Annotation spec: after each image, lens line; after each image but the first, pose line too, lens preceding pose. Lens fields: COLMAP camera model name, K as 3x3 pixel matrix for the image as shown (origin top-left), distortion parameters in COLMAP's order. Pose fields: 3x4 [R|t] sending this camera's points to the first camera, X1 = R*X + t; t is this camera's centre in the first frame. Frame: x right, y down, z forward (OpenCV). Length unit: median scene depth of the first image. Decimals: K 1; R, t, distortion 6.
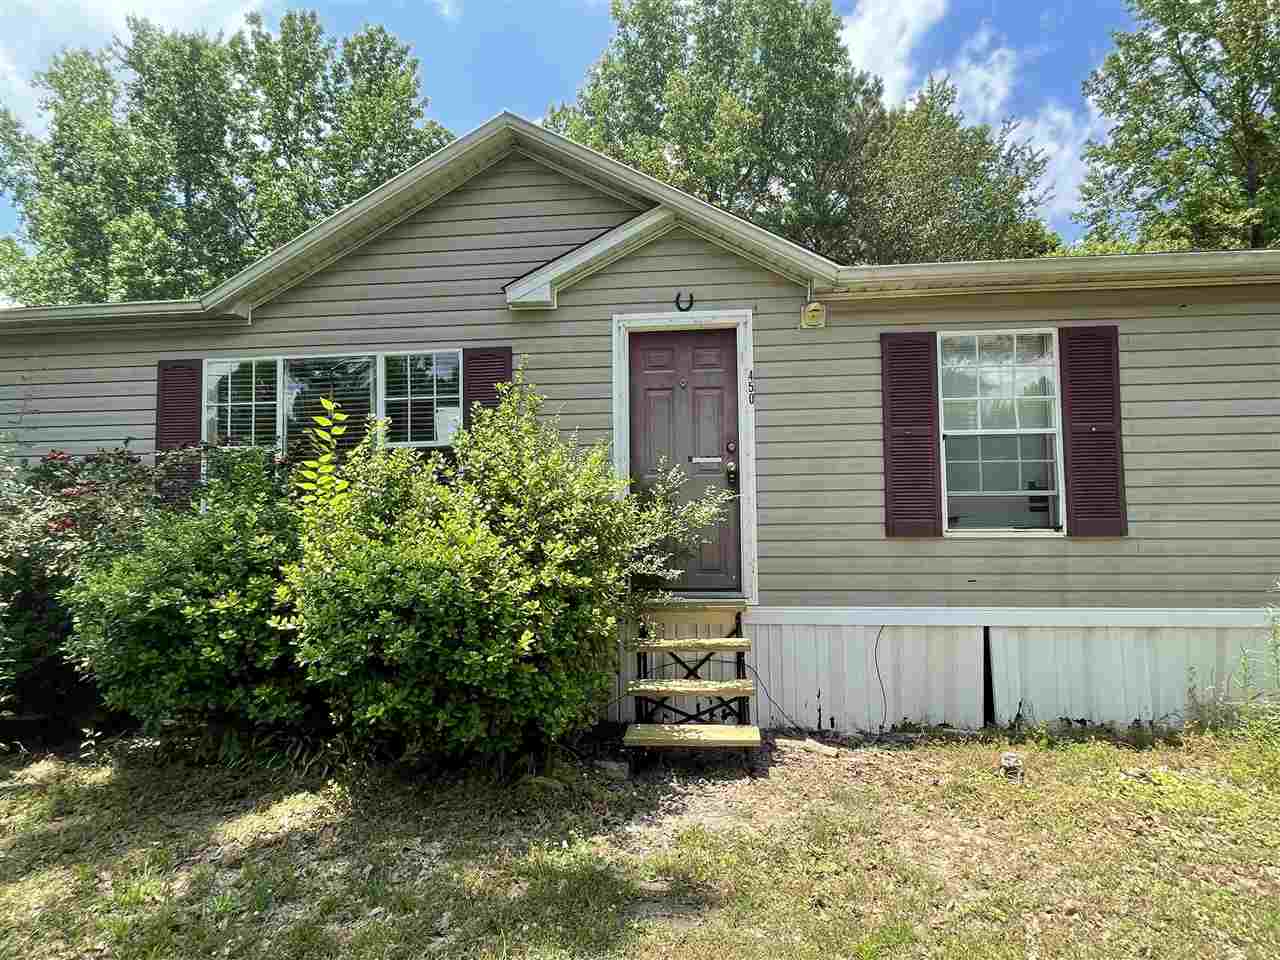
lens RADIAL K [[661.7, 0, 640.0], [0, 661.7, 480.0], [0, 0, 1]] dist [-0.001795, 0.000354]
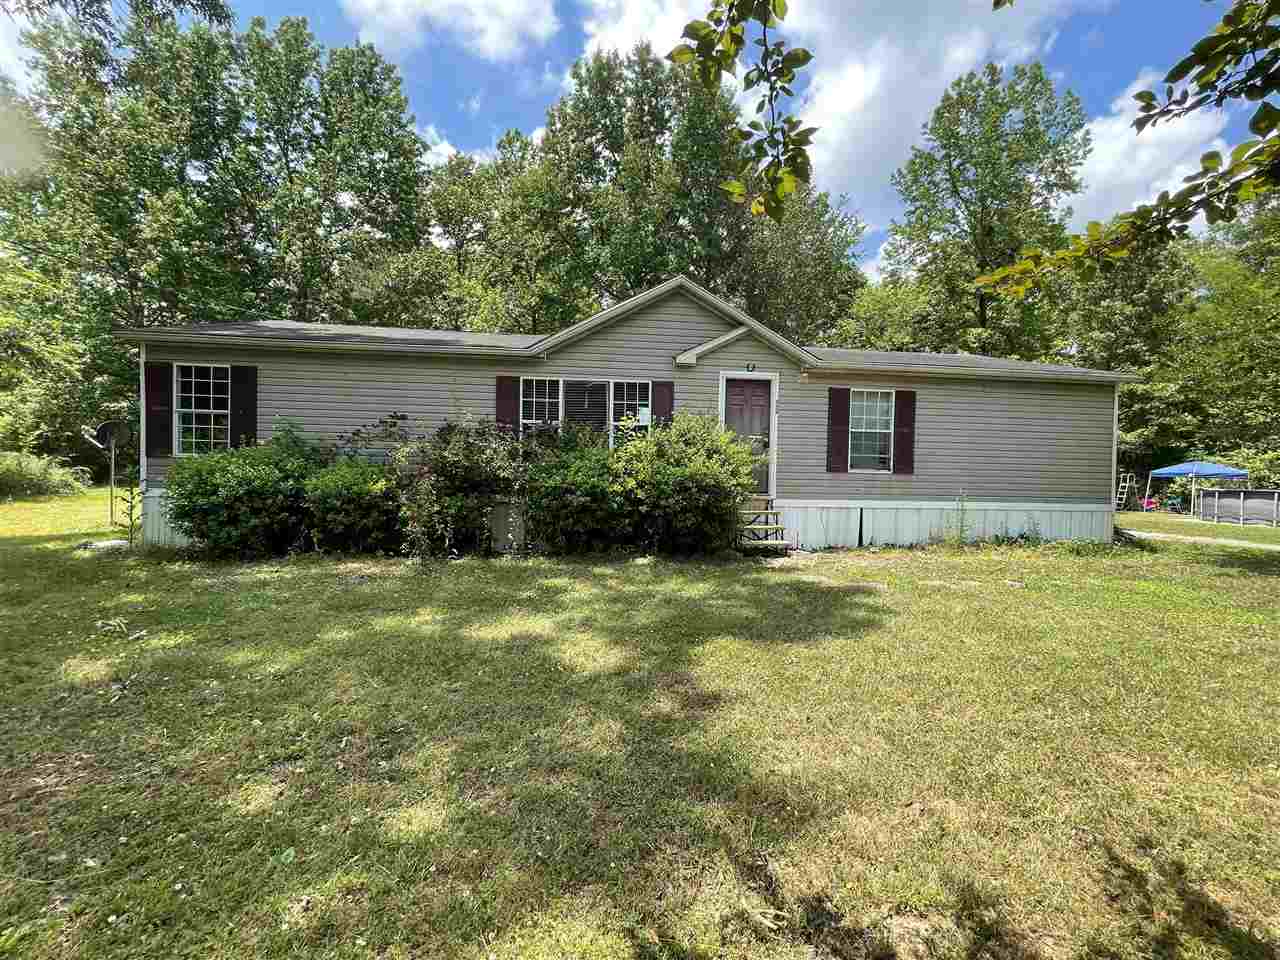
lens RADIAL K [[549.4, 0, 640.0], [0, 549.4, 480.0], [0, 0, 1]] dist [-0.002096, -0.000906]
pose [[0.978305, 0.024440, 0.205721, -0.690404], [-0.040555, 0.996397, 0.074486, -0.006577], [-0.203159, -0.081213, 0.975772, -0.810498]]
